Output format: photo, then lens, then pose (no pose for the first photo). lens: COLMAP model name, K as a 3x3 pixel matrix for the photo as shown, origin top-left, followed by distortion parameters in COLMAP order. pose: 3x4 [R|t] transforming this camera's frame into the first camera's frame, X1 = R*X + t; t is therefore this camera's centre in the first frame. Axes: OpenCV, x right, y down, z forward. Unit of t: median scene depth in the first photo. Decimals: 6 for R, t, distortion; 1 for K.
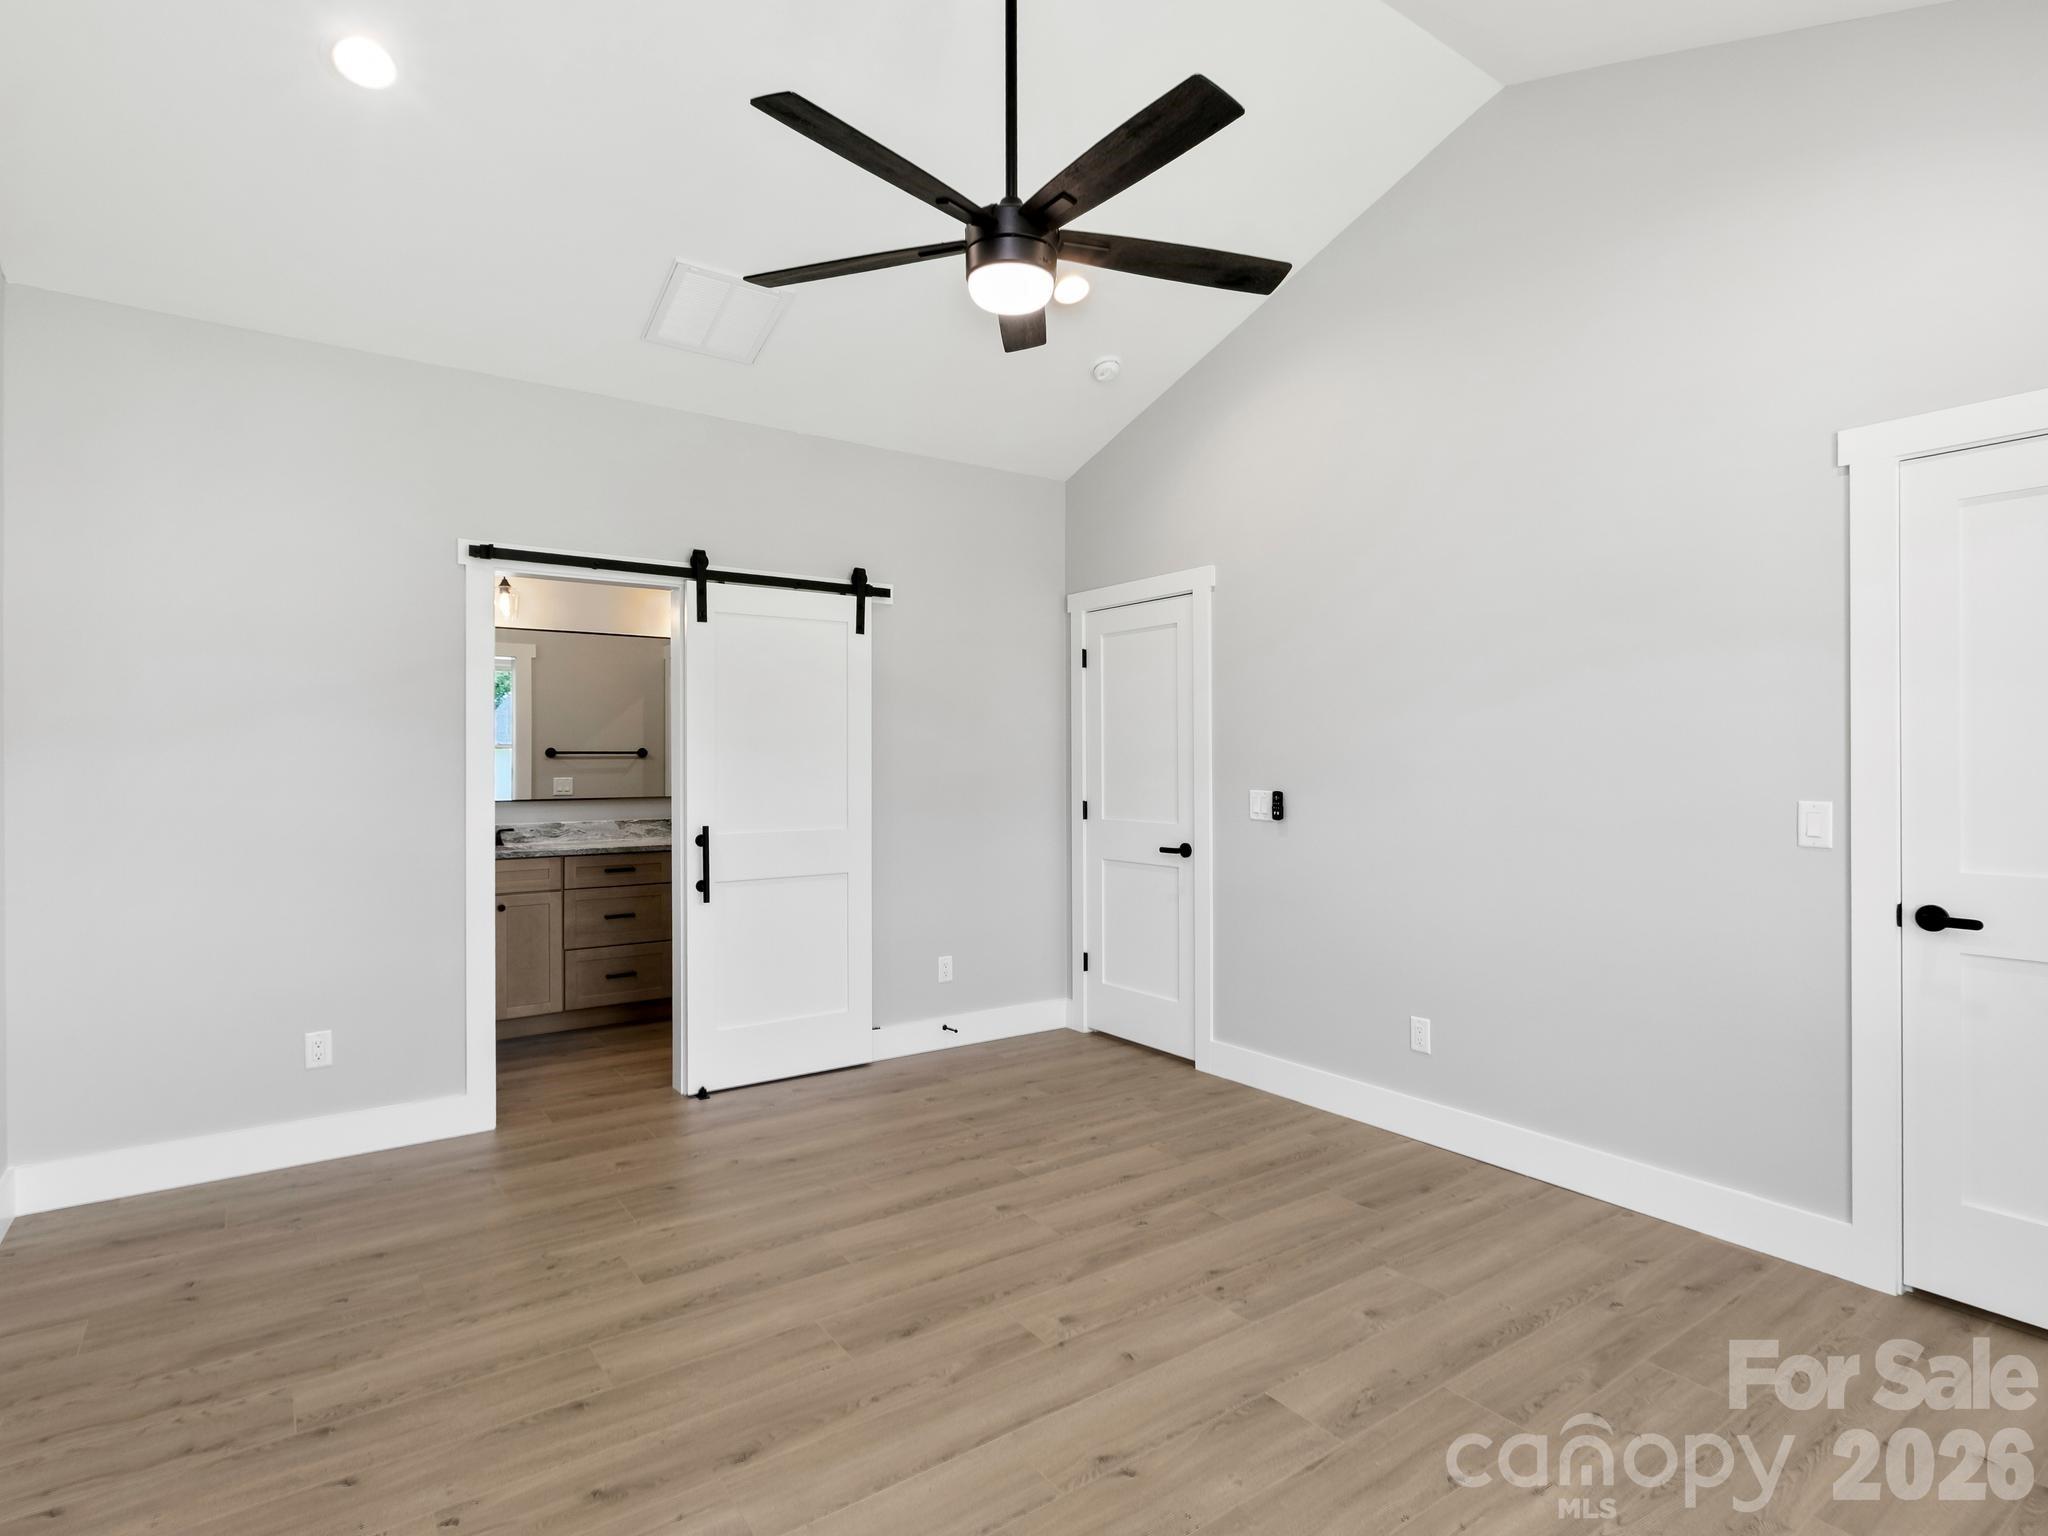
lens RADIAL K [[1067.5, 0, 1033.6], [0, 1067.5, 757.2], [0, 0, 1]] dist [-0.001357, -0.001244]
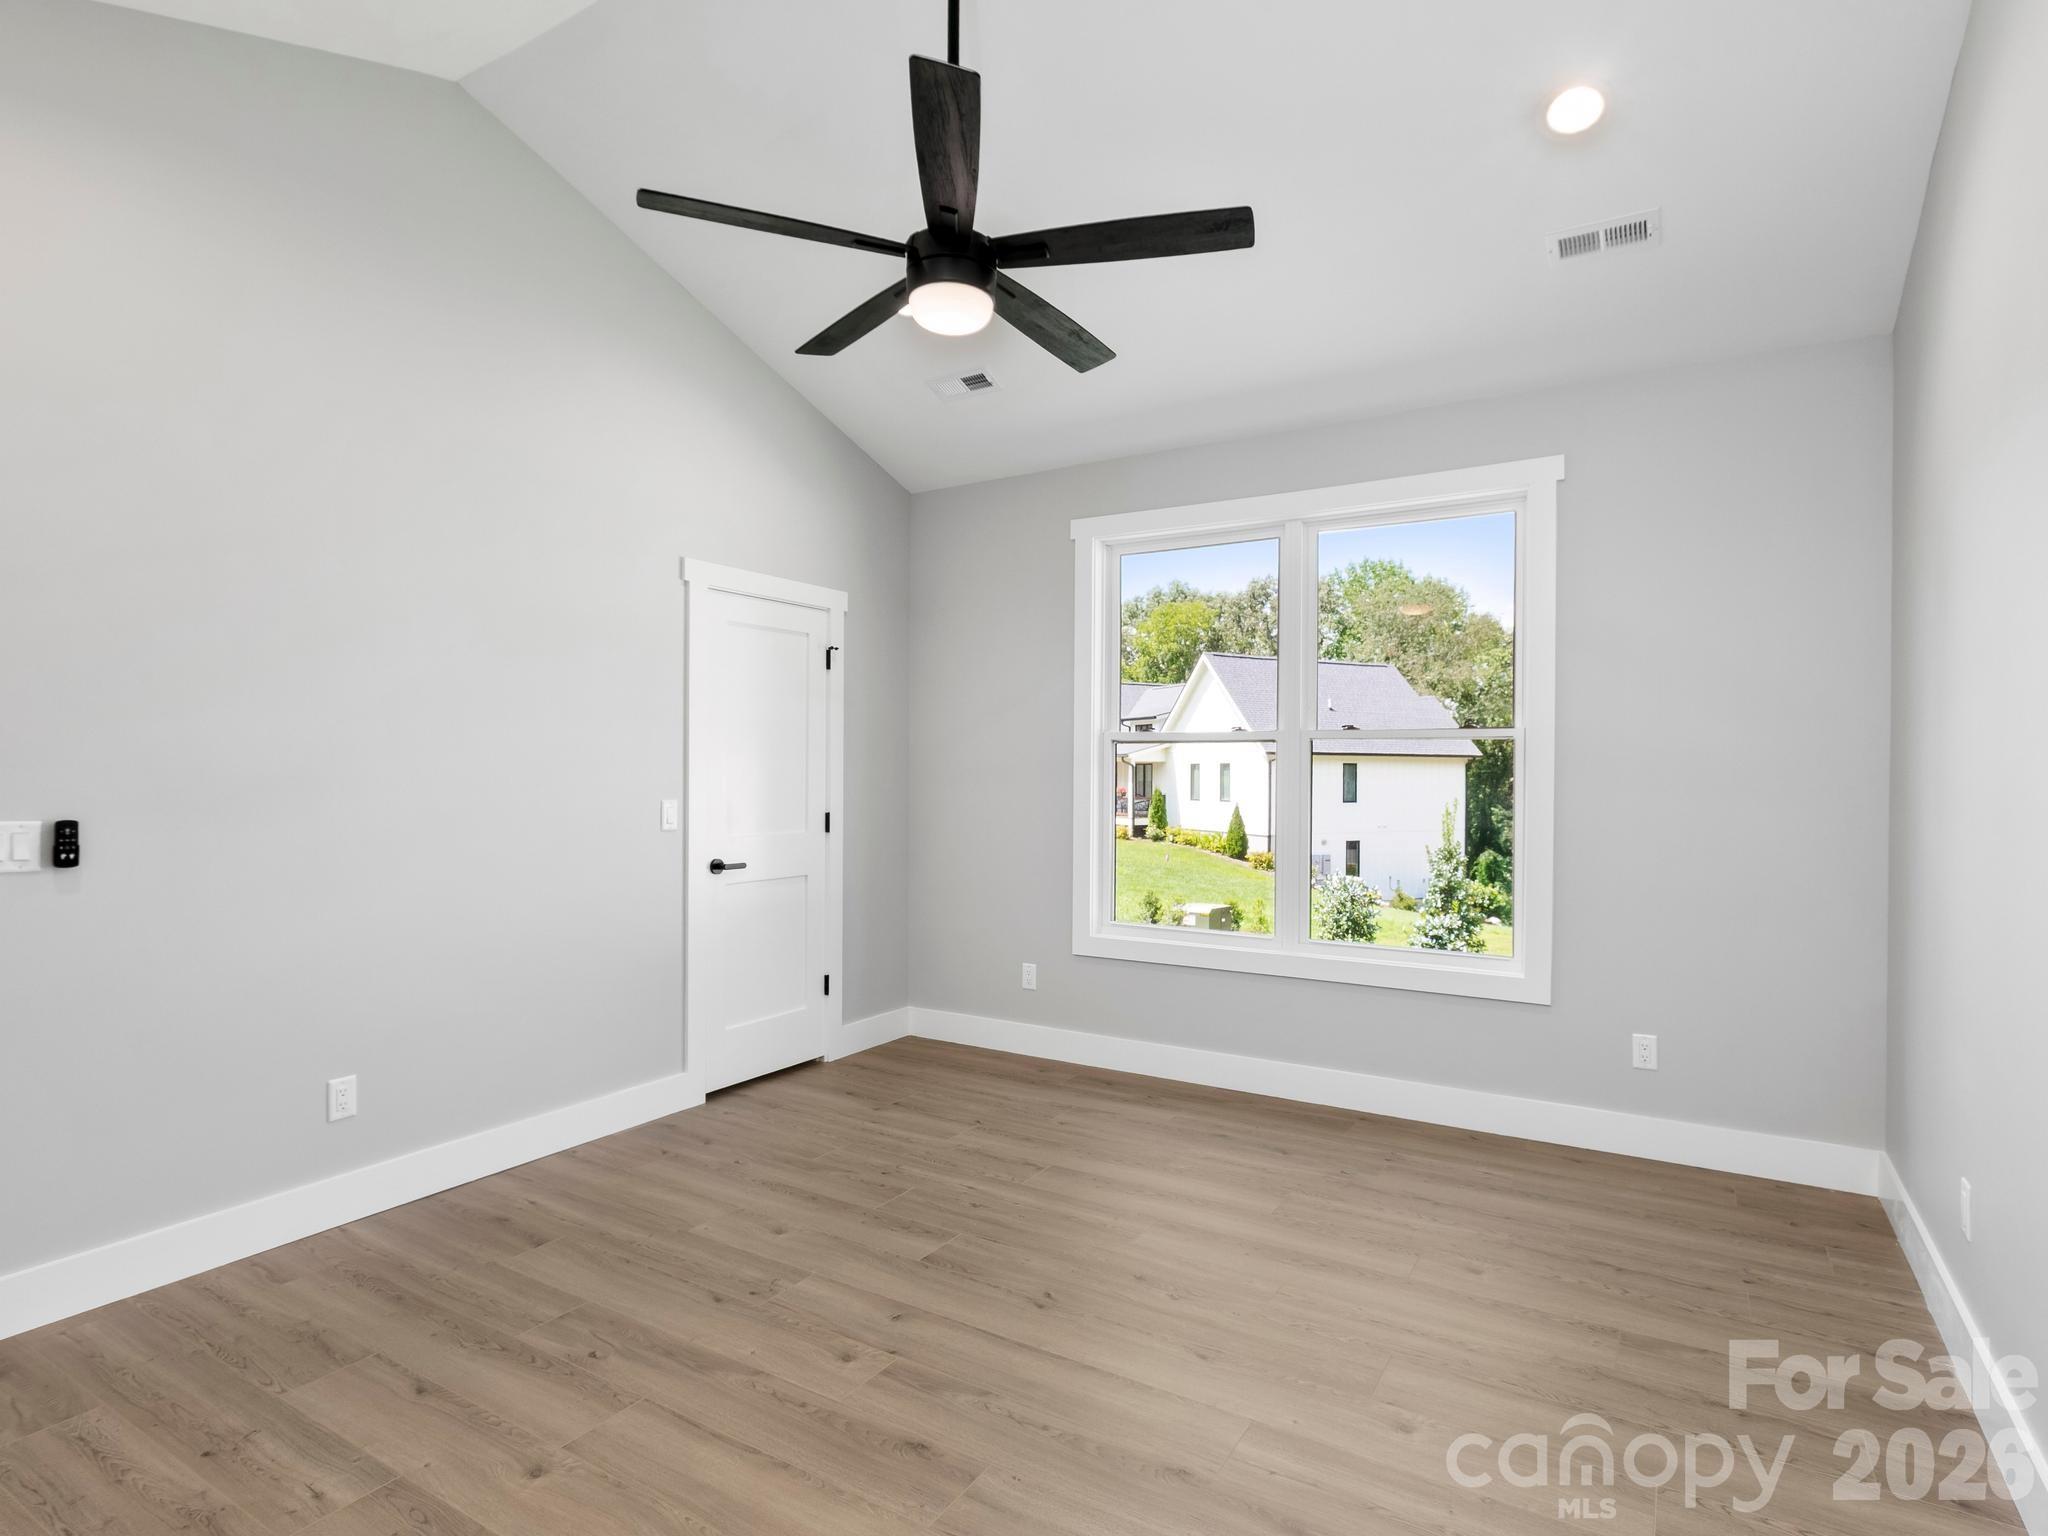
lens RADIAL K [[1067.5, 0, 1031.8], [0, 1067.5, 780.6], [0, 0, 1]] dist [-0.001357, -0.001244]
pose [[-0.386934, -0.008347, 0.922069, -0.814598], [-0.008222, 0.999951, 0.005602, 0.001630], [-0.922071, -0.005413, -0.386984, 1.089614]]
